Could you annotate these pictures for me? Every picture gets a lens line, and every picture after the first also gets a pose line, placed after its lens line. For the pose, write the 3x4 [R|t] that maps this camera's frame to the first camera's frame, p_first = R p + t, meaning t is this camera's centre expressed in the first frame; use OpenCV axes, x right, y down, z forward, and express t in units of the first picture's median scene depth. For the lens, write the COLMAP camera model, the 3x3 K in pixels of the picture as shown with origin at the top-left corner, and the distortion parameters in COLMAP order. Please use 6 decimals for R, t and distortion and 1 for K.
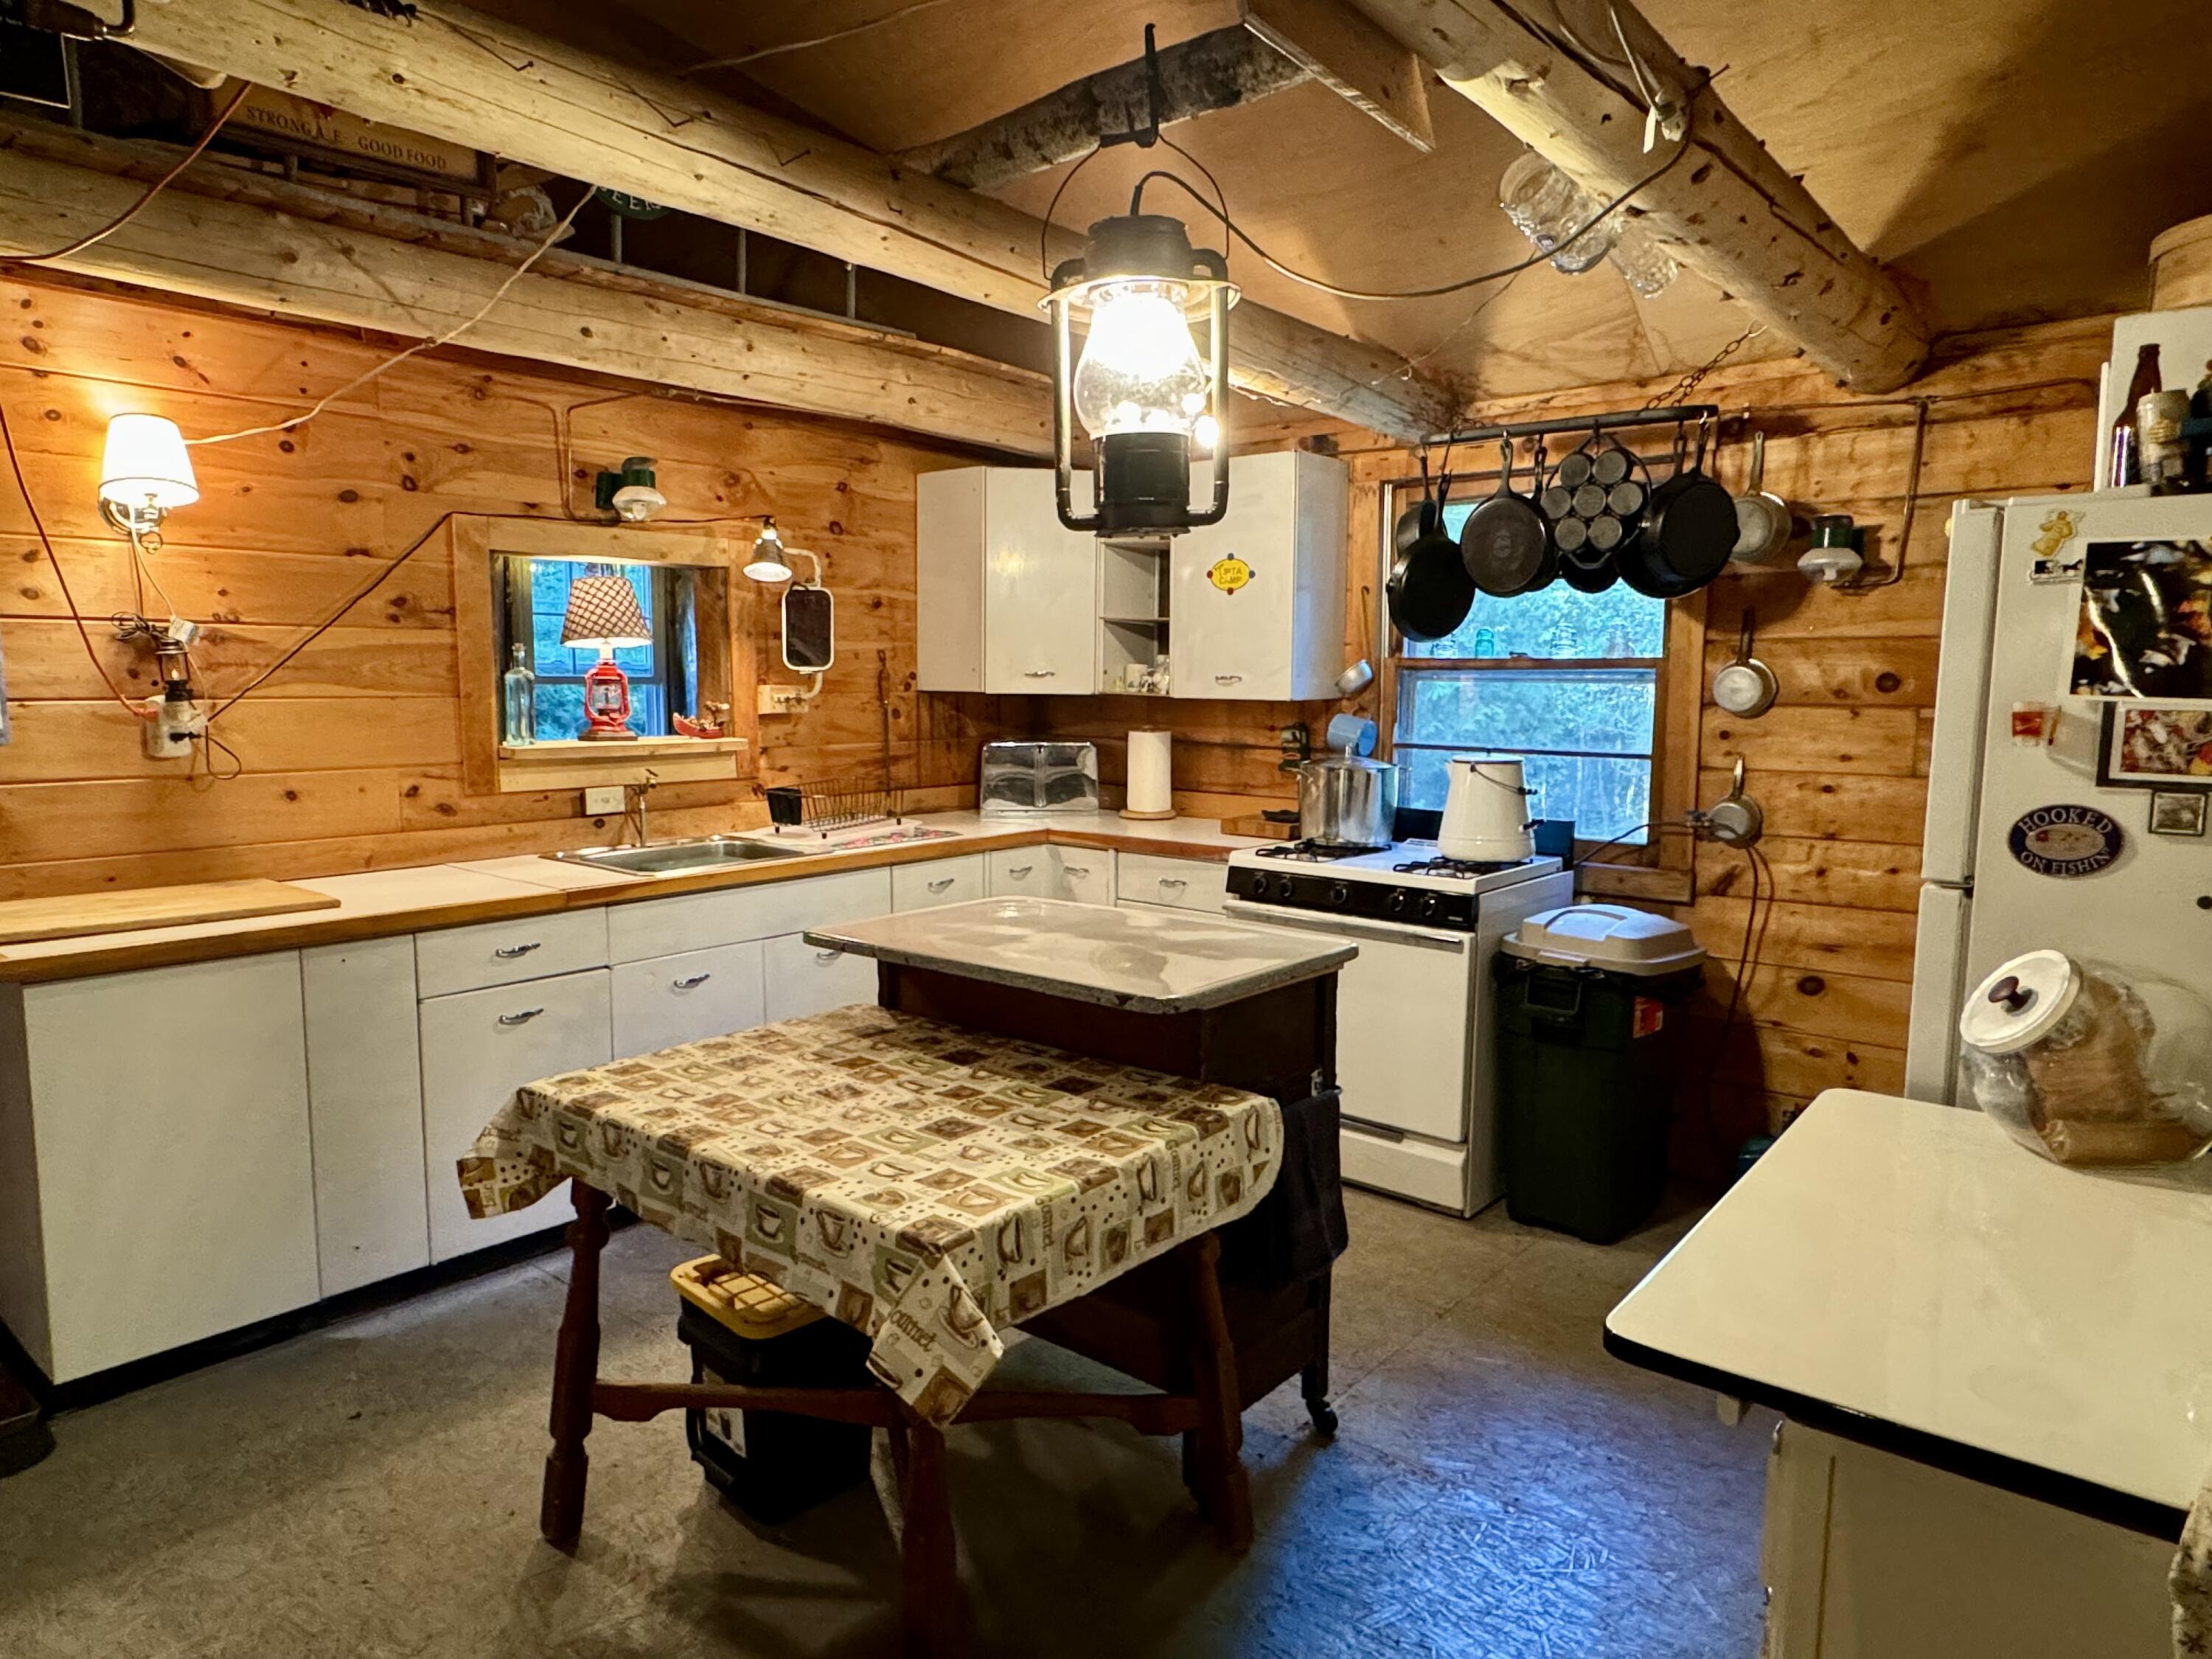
lens RADIAL K [[1358.4, 0, 1103.8], [0, 1358.4, 833.4], [0, 0, 1]] dist [-0.002526, -0.001992]
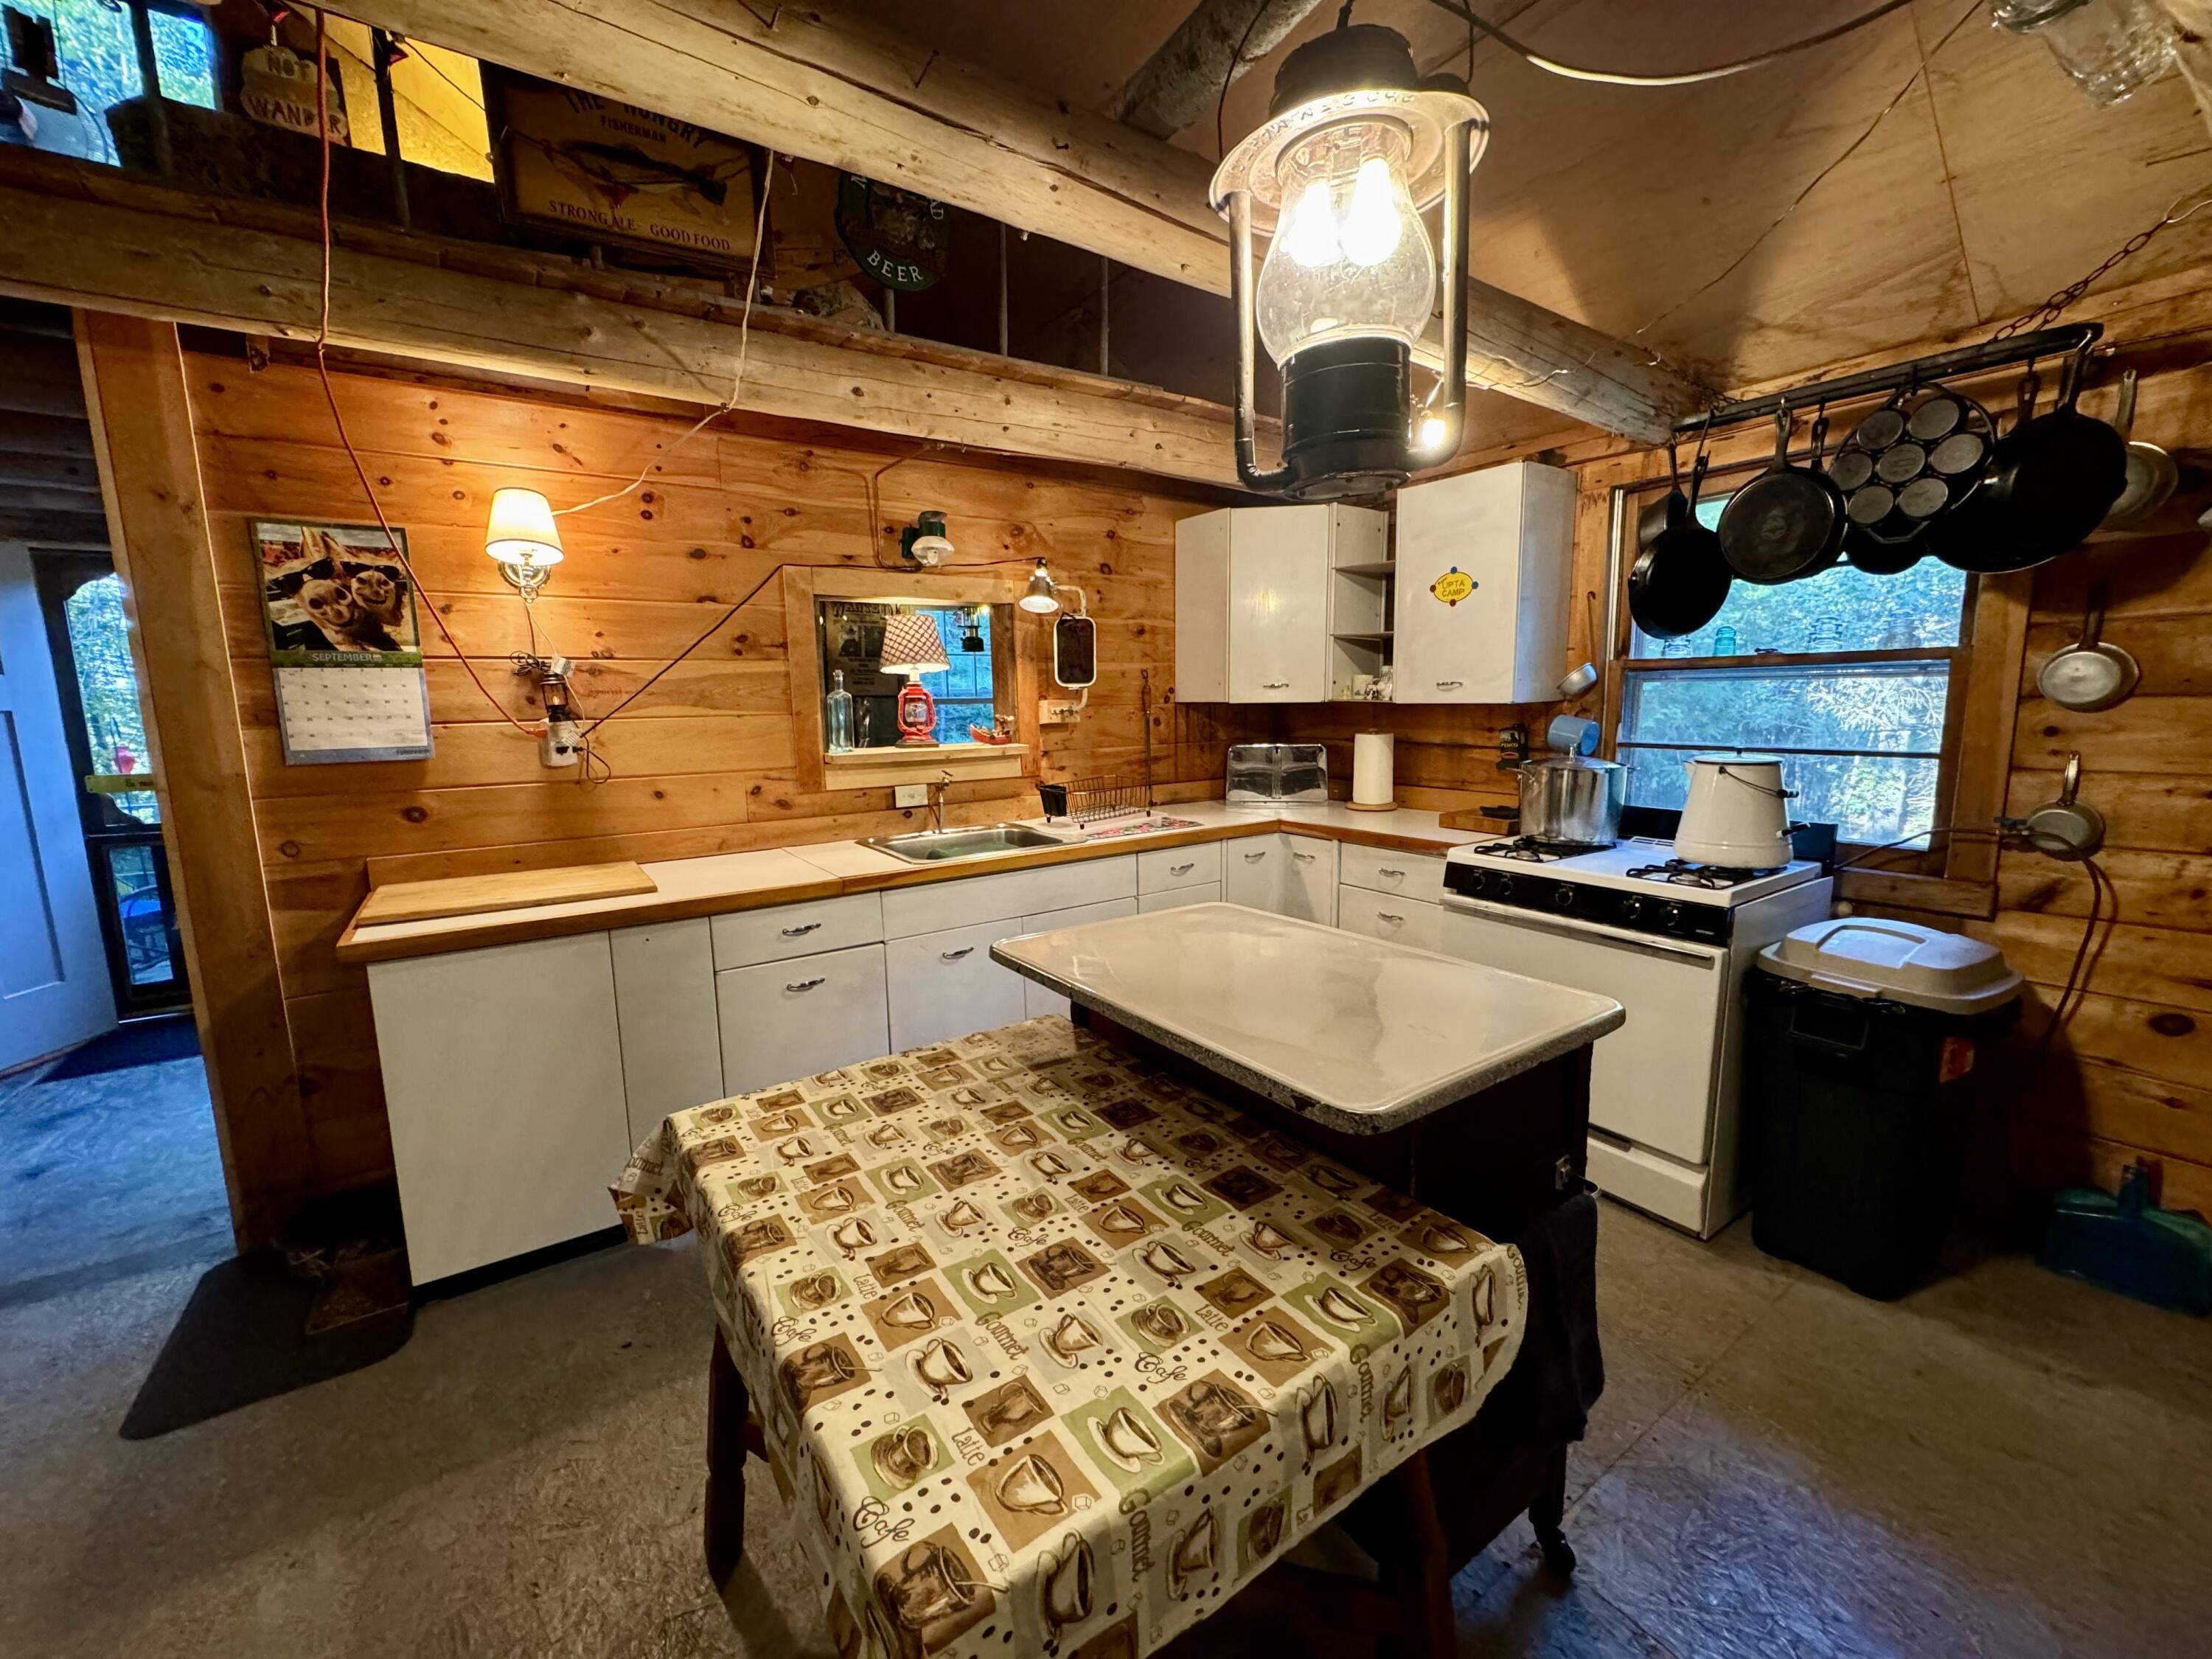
lens RADIAL K [[882.2, 0, 1103.9], [0, 882.2, 829.7], [0, 0, 1]] dist [-0.003433, 0.000468]
pose [[0.962626, 0.016533, -0.270330, 0.023036], [-0.007042, 0.999326, 0.036039, -0.026848], [0.270743, -0.032789, 0.962093, 0.305650]]
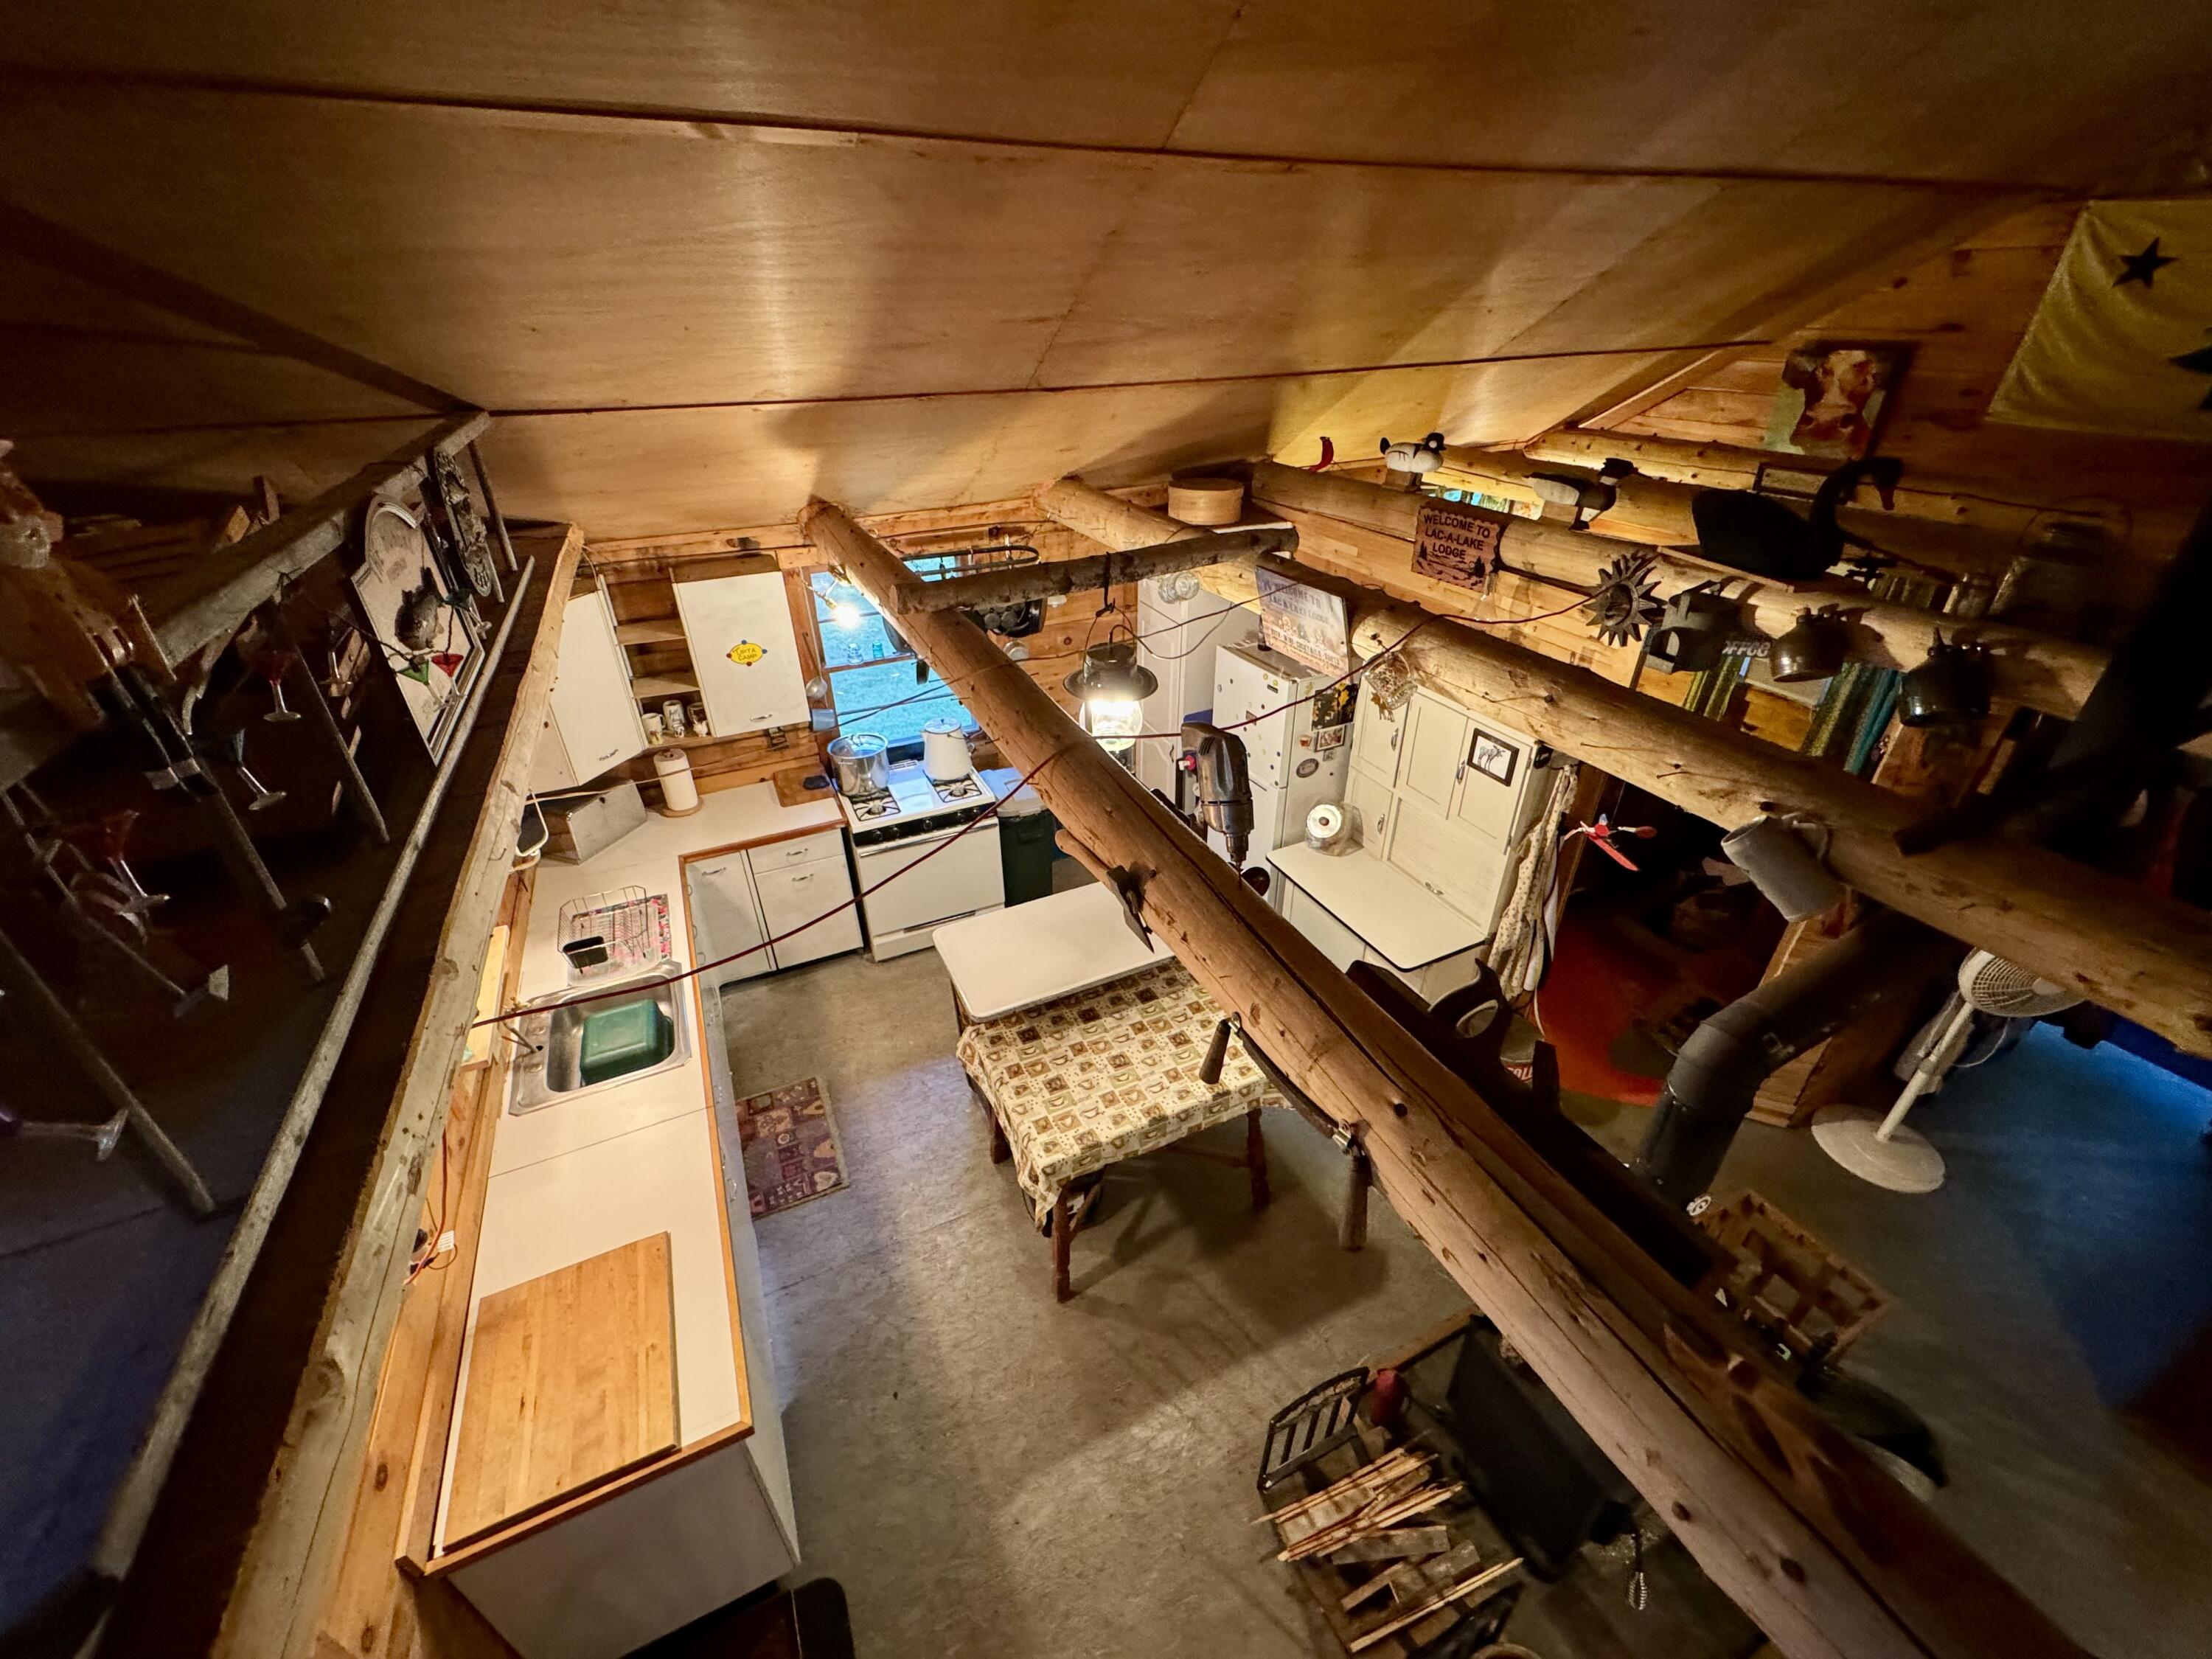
lens RADIAL K [[882.2, 0, 1106.3], [0, 882.2, 822.4], [0, 0, 1]] dist [-0.003433, 0.000468]
pose [[0.415853, -0.470304, 0.778383, -0.731998], [0.120051, 0.876799, 0.465631, -0.538550], [-0.901473, -0.100189, 0.421080, 0.262570]]
